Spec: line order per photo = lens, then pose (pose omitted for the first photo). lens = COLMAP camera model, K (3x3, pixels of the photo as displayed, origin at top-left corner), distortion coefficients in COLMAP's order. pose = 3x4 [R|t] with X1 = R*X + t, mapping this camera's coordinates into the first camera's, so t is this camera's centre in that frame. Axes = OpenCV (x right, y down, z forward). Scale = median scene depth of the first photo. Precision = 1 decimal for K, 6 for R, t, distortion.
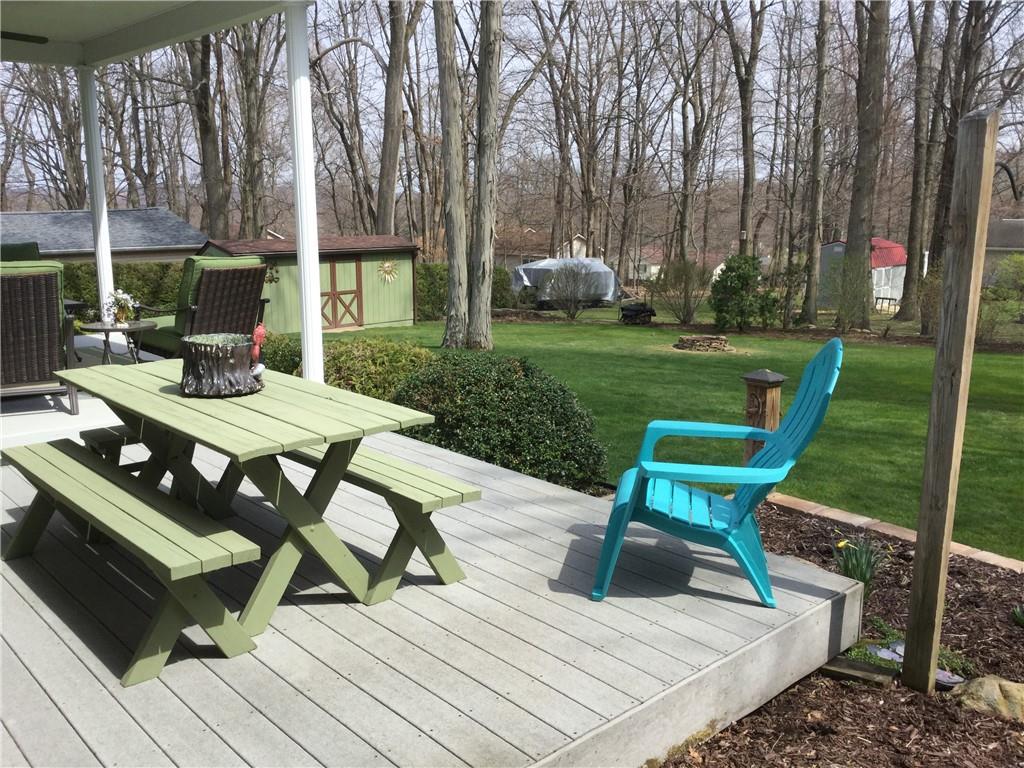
lens RADIAL K [[921.7, 0, 512.2], [0, 921.7, 393.1], [0, 0, 1]] dist [0.102037, -0.164977]
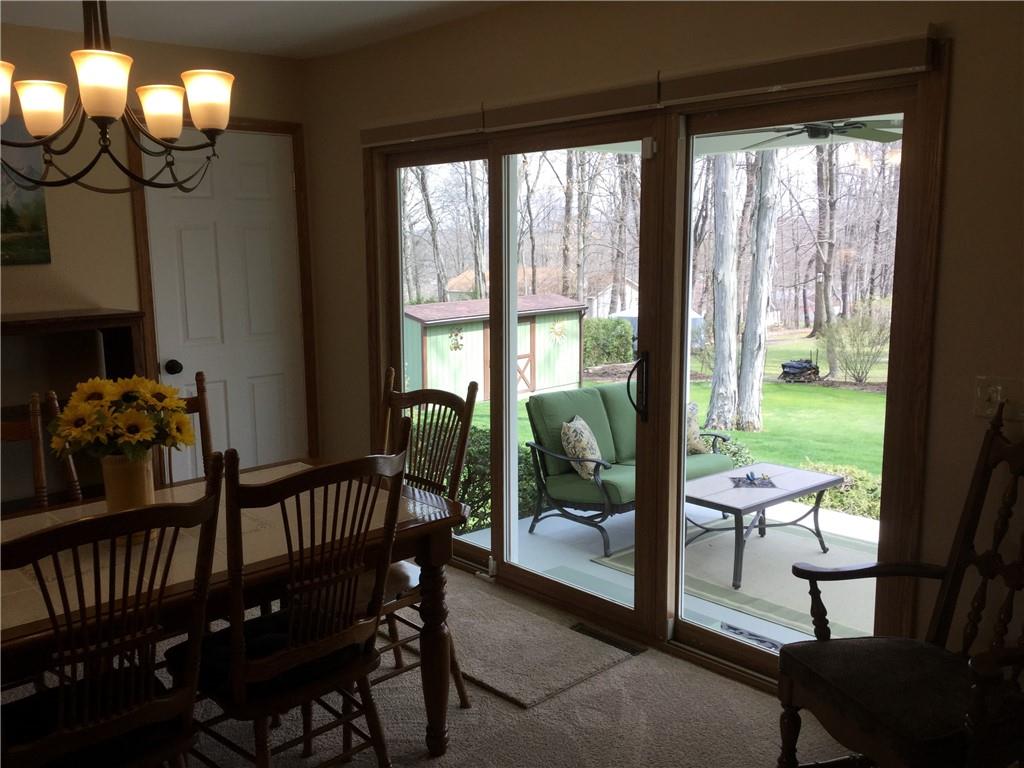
lens RADIAL K [[921.7, 0, 505.4], [0, 921.7, 382.1], [0, 0, 1]] dist [0.102037, -0.164977]
pose [[0.999906, -0.010588, 0.008706, -0.202419], [0.010993, 0.998793, -0.047867, -0.038580], [-0.008188, 0.047958, 0.998816, 0.070237]]
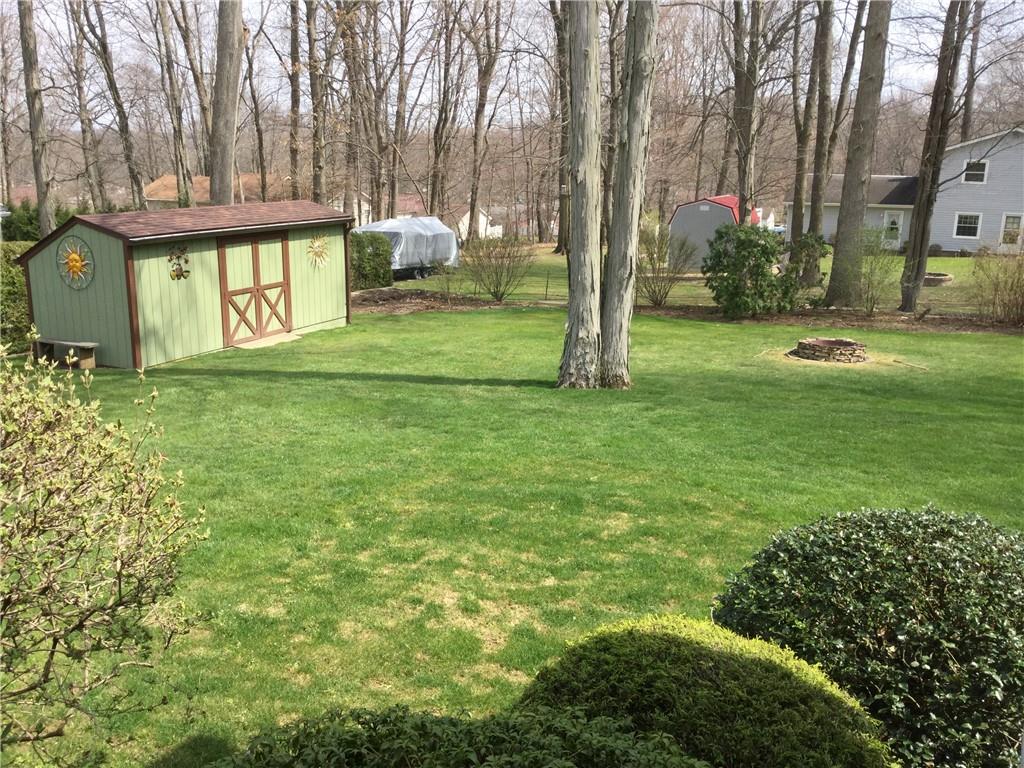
lens RADIAL K [[921.7, 0, 508.7], [0, 921.7, 386.1], [0, 0, 1]] dist [0.102037, -0.164977]
pose [[0.949453, -0.064763, 0.307158, -0.227837], [0.049443, 0.997126, 0.057407, -0.064562], [-0.309992, -0.039318, 0.949926, 0.277585]]
